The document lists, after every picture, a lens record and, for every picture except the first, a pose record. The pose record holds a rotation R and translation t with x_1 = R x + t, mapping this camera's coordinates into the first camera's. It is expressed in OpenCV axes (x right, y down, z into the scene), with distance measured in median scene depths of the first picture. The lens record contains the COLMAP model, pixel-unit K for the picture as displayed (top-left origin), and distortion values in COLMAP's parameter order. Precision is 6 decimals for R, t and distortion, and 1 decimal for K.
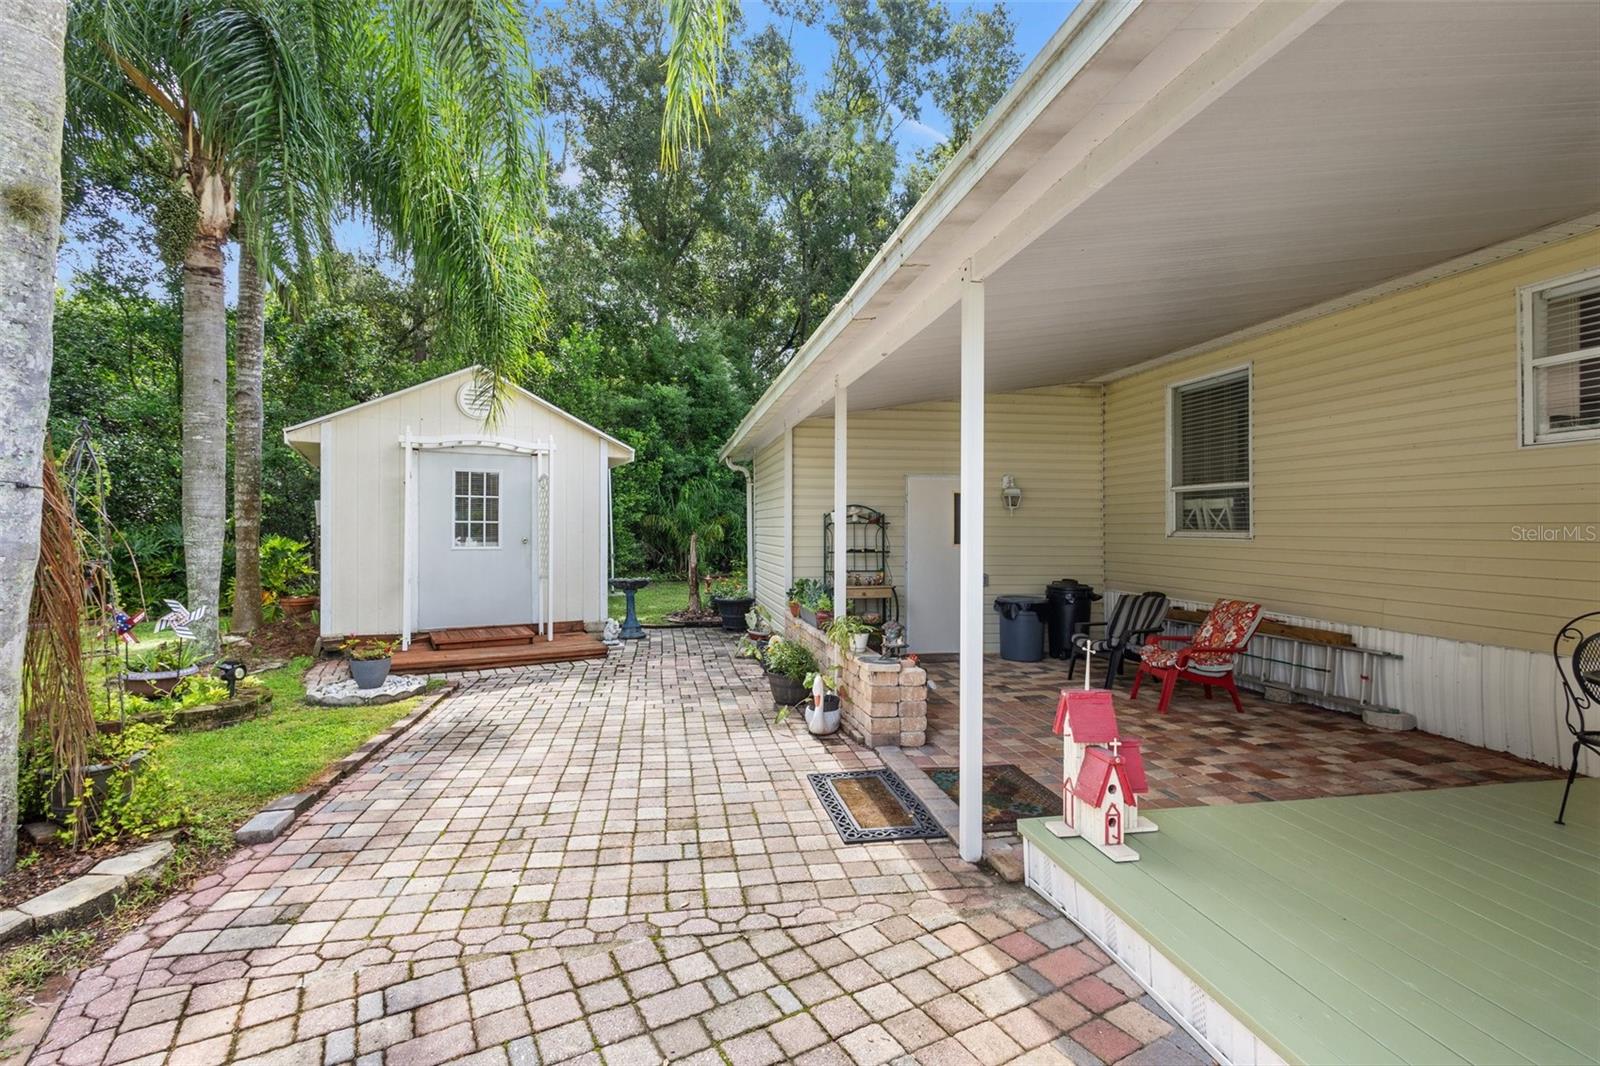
lens RADIAL K [[744.3, 0, 792.1], [0, 744.3, 534.1], [0, 0, 1]] dist [0.001540, -0.000581]
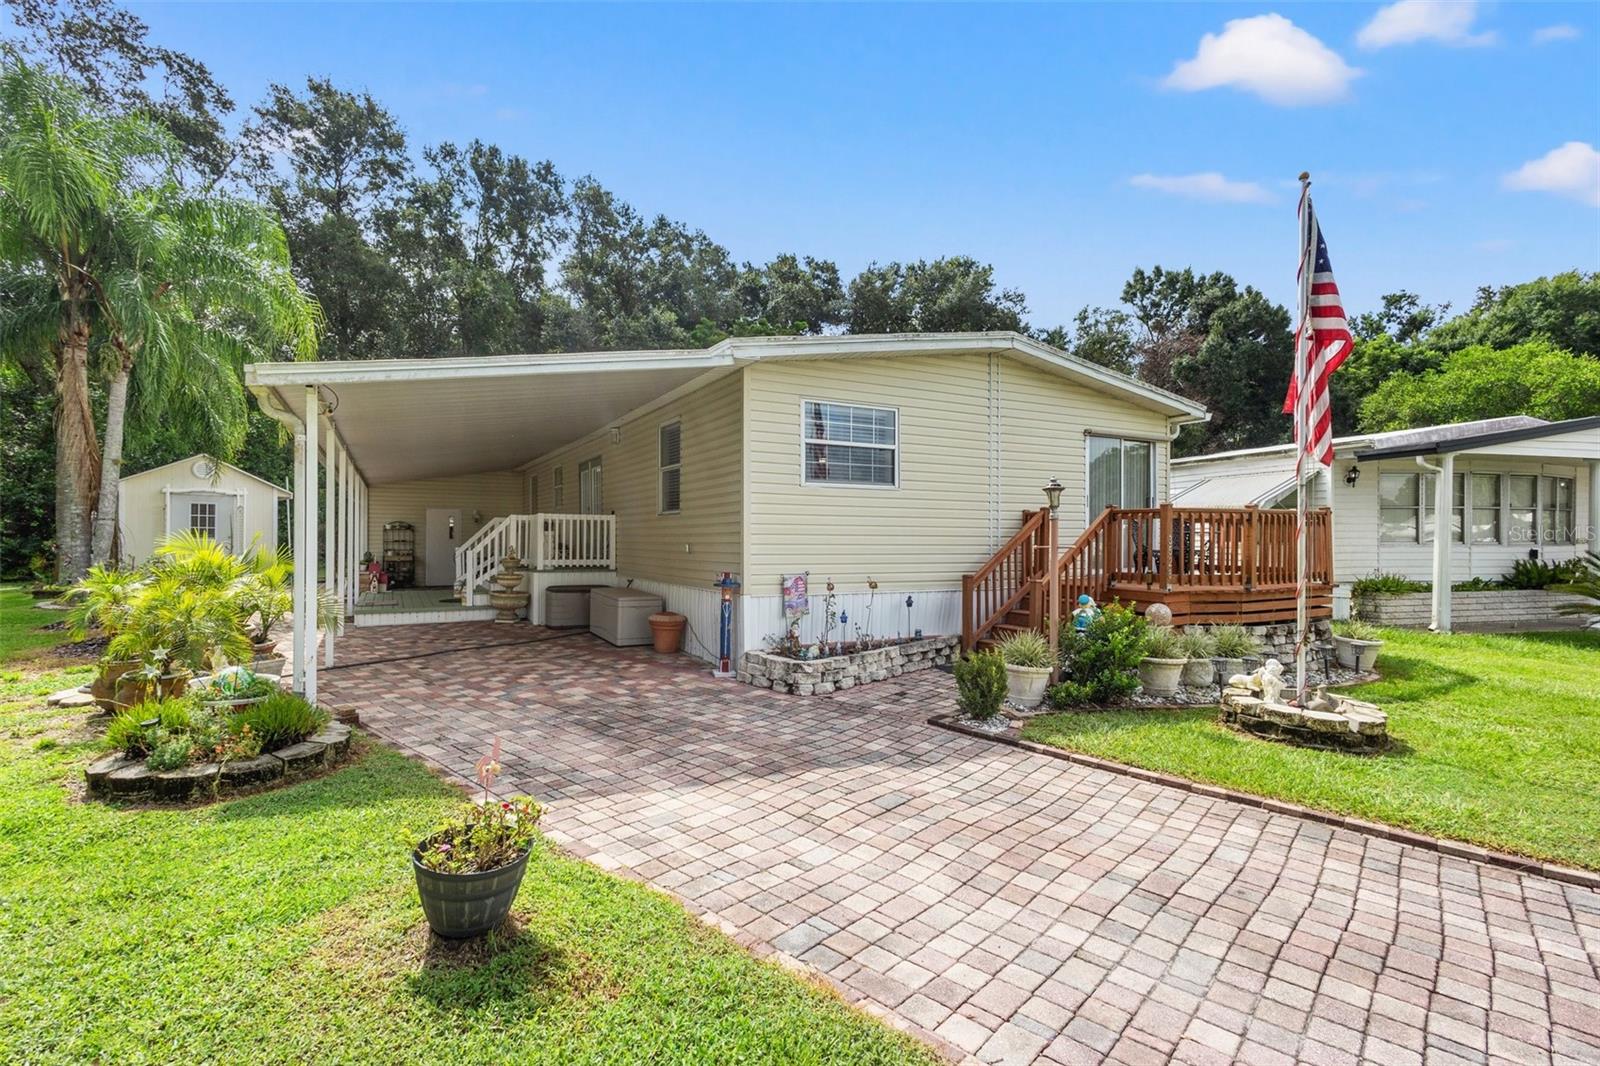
lens RADIAL K [[744.3, 0, 792.1], [0, 744.3, 534.1], [0, 0, 1]] dist [0.001540, -0.000581]
pose [[0.944825, 0.005621, 0.327528, 0.490905], [-0.002485, 0.999947, -0.009994, 0.021613], [-0.327567, 0.008628, 0.944789, -1.626733]]
